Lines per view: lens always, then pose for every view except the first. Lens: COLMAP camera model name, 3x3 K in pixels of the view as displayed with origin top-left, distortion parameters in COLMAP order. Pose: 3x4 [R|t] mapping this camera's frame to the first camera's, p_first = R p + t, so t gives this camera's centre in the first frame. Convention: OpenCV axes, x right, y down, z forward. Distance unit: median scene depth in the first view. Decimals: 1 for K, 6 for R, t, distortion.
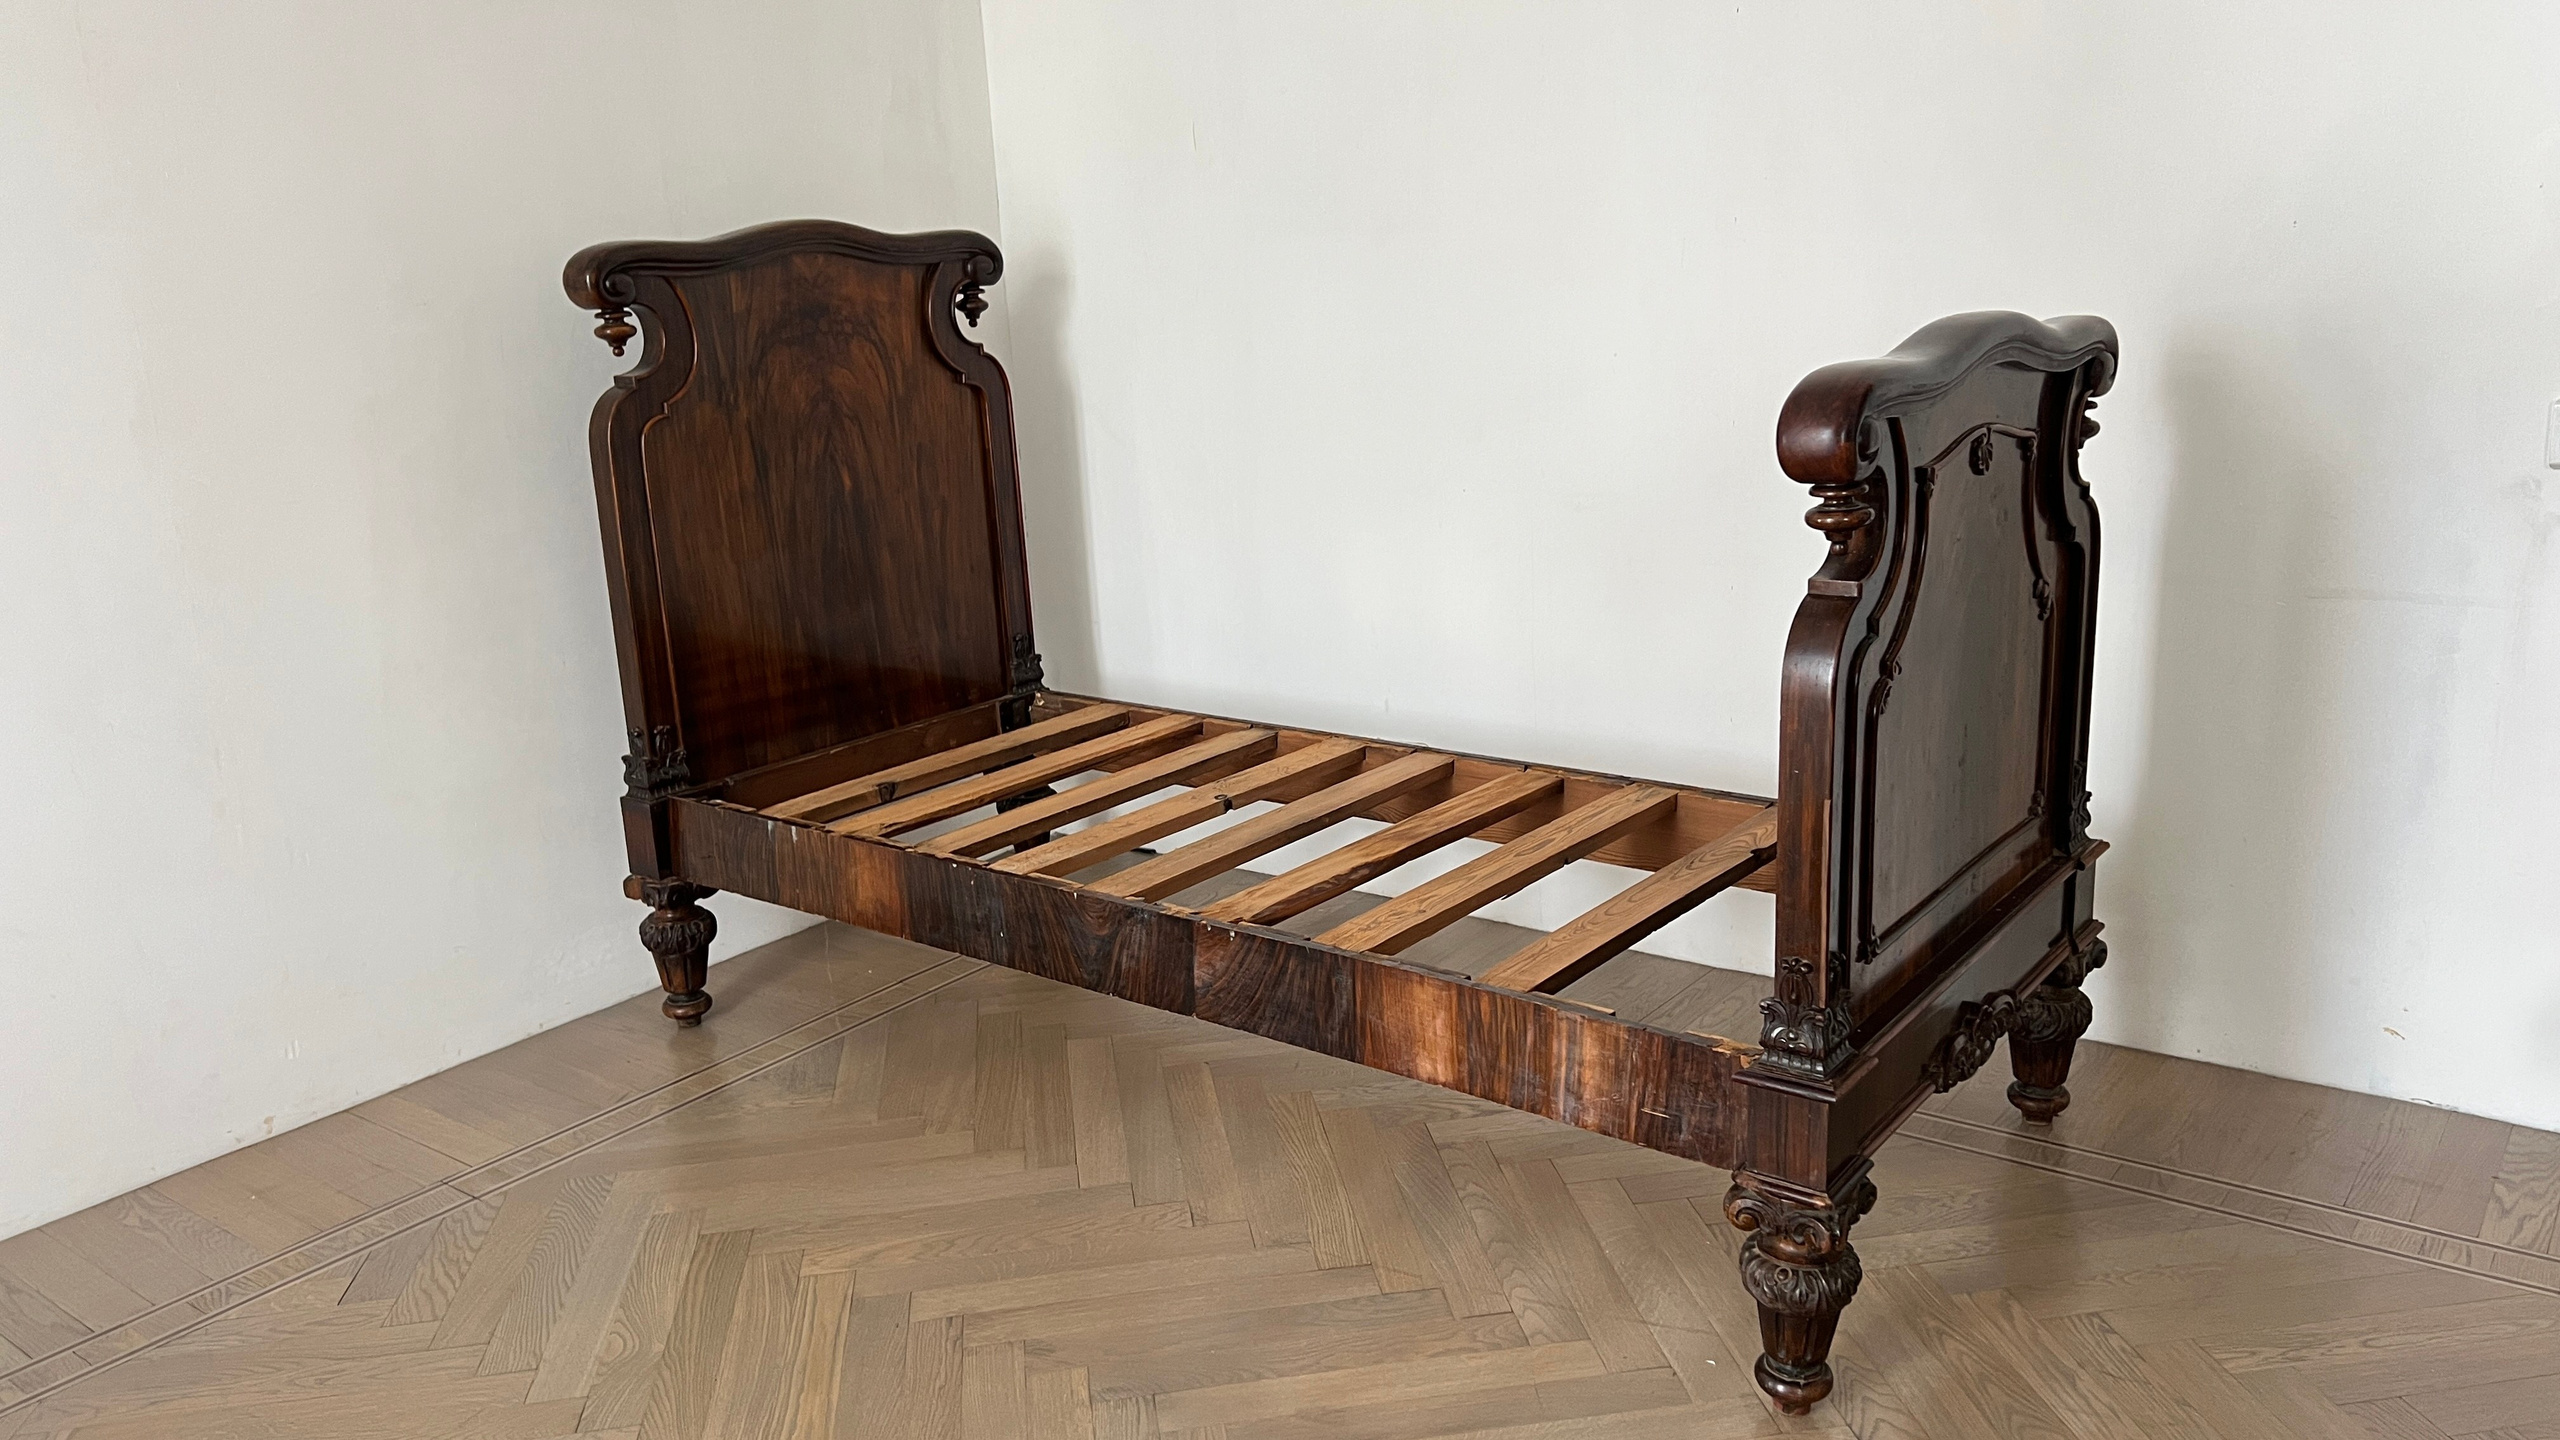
lens RADIAL K [[1932.7, 0, 1331.3], [0, 1932.7, 696.7], [0, 0, 1]] dist [0.033148, -0.048780]
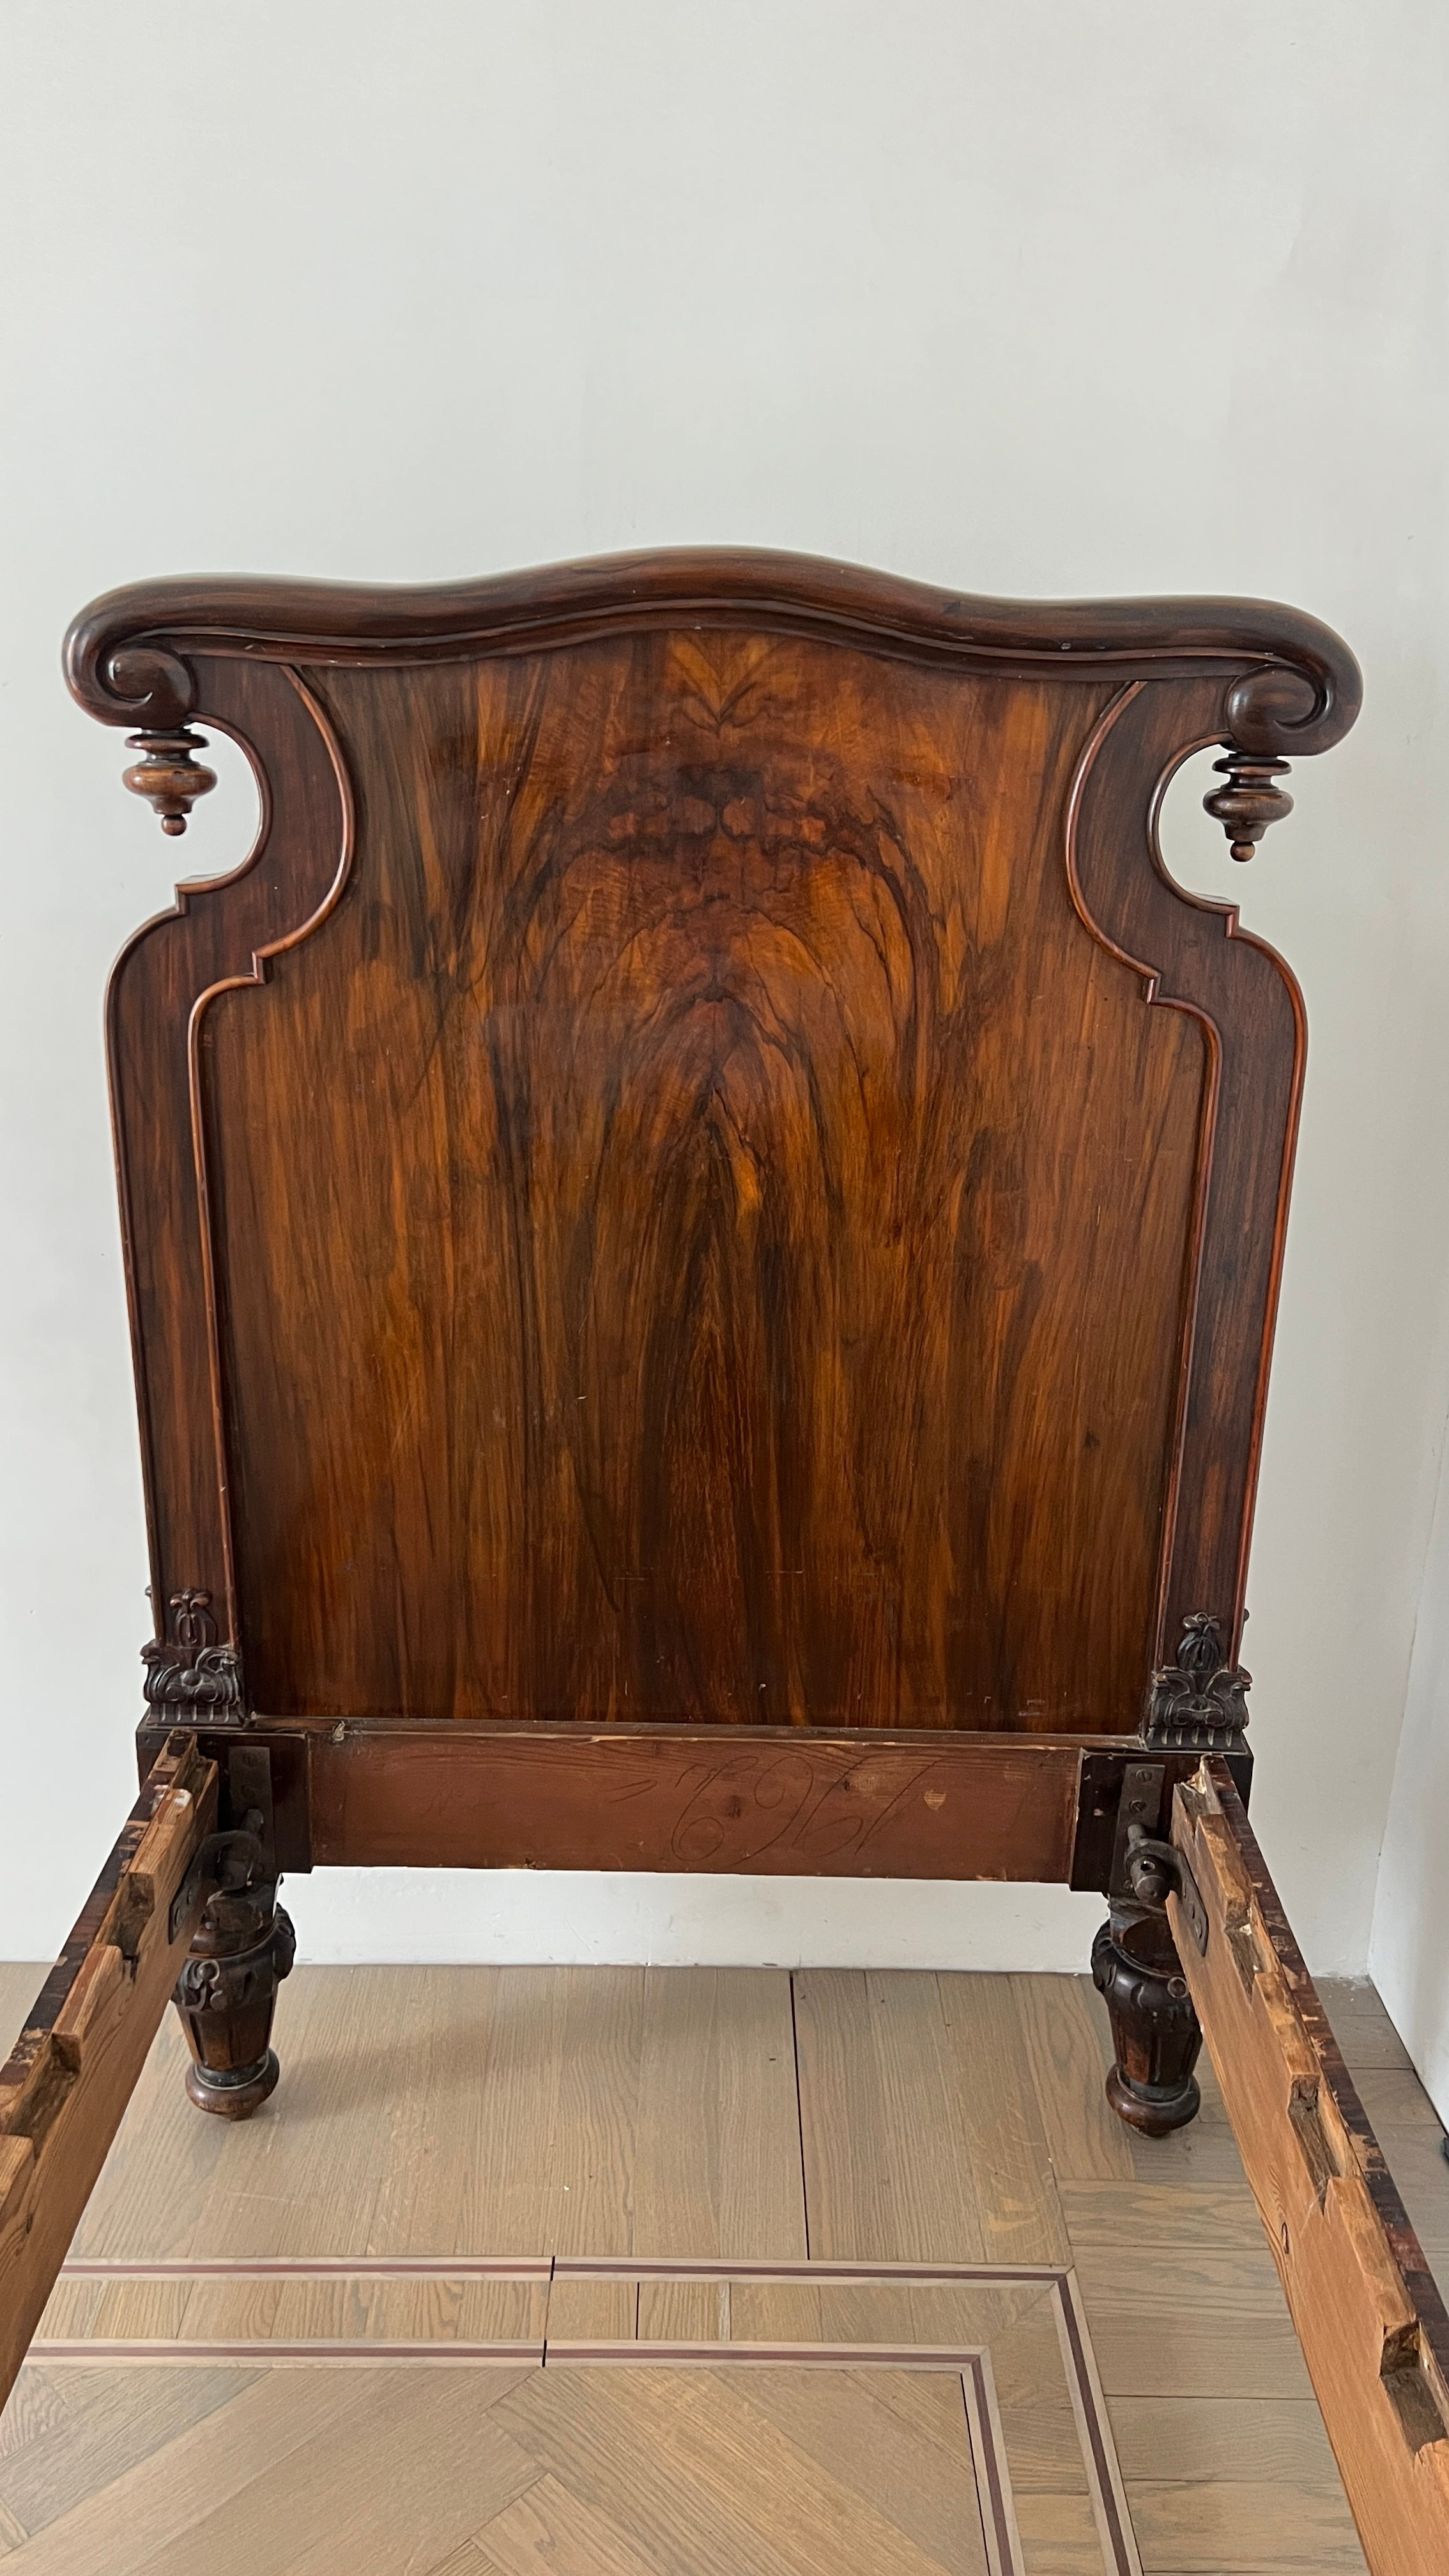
lens RADIAL K [[1944.8, 0, 701.5], [0, 1944.8, 1287.8], [0, 0, 1]] dist [0.033148, -0.048780]
pose [[0.590743, 0.315123, -0.742778, 0.074258], [-0.232302, 0.948026, 0.217446, -0.196683], [0.772695, 0.044094, 0.633244, 0.785693]]
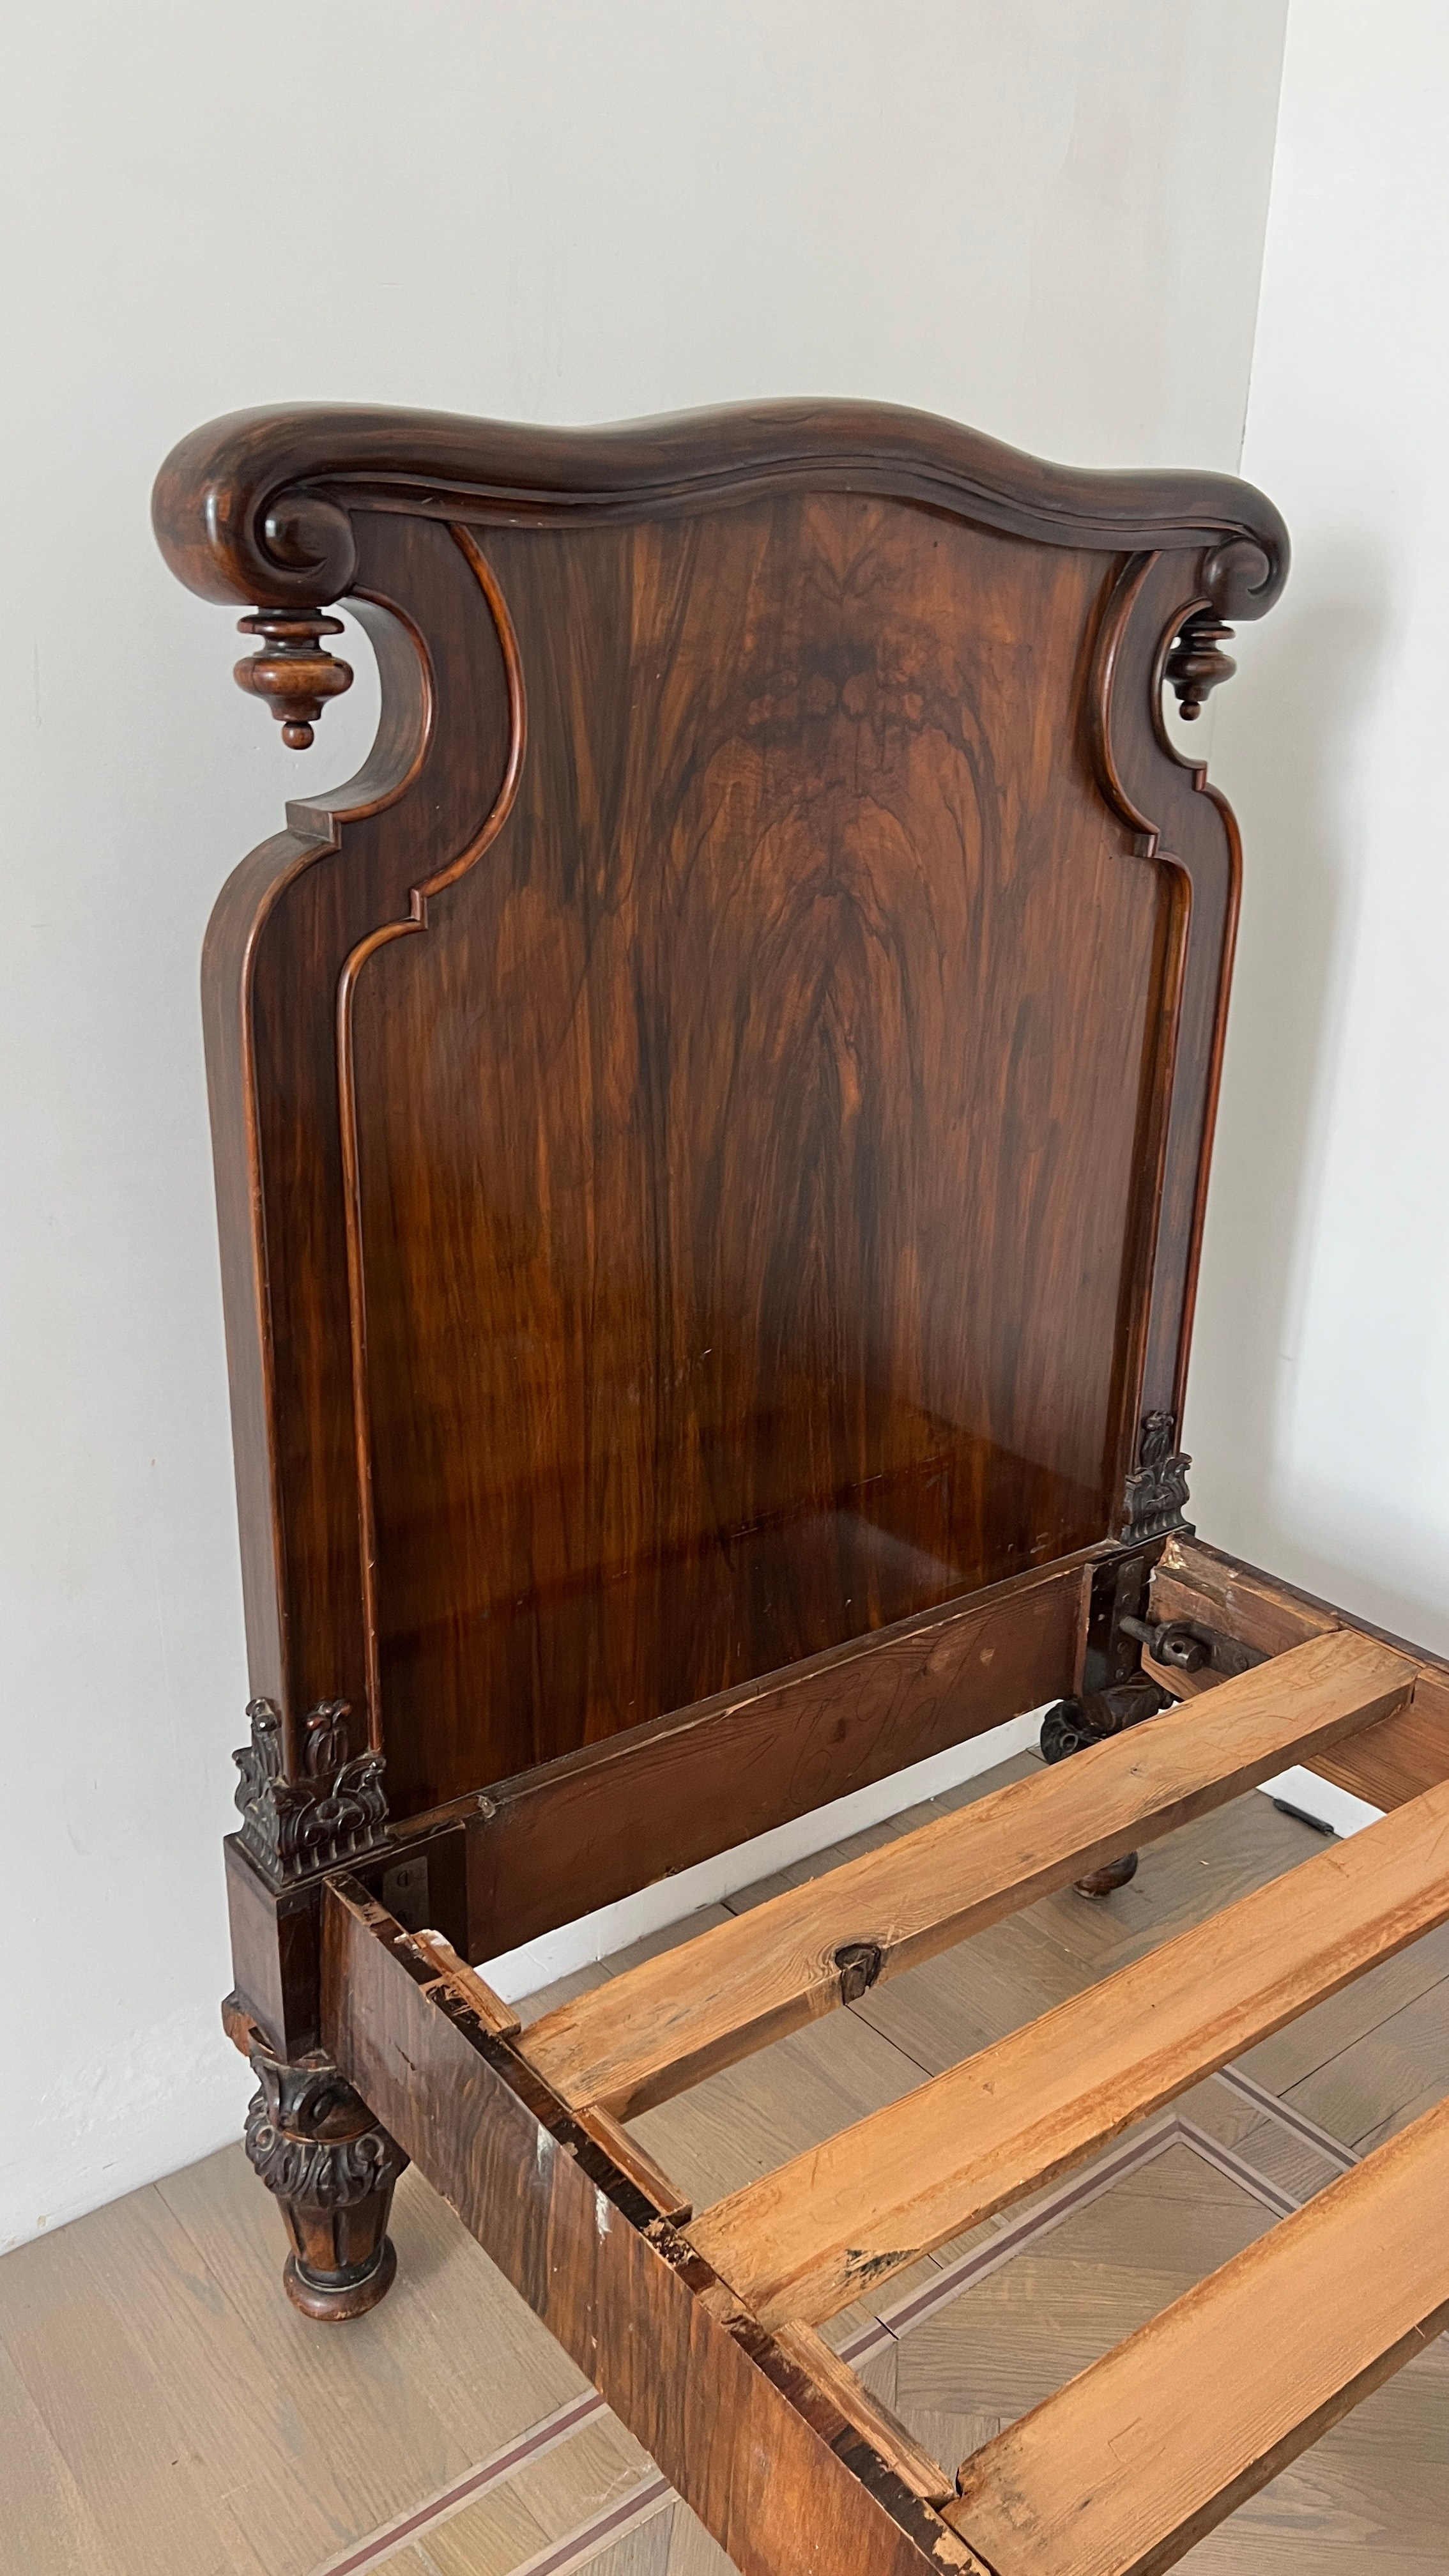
lens RADIAL K [[1944.8, 0, 744.7], [0, 1944.8, 1296.9], [0, 0, 1]] dist [0.033148, -0.048780]
pose [[0.962770, 0.160719, -0.217357, -0.191371], [-0.131313, 0.980879, 0.143641, -0.135352], [0.236287, -0.109751, 0.965465, 0.647572]]
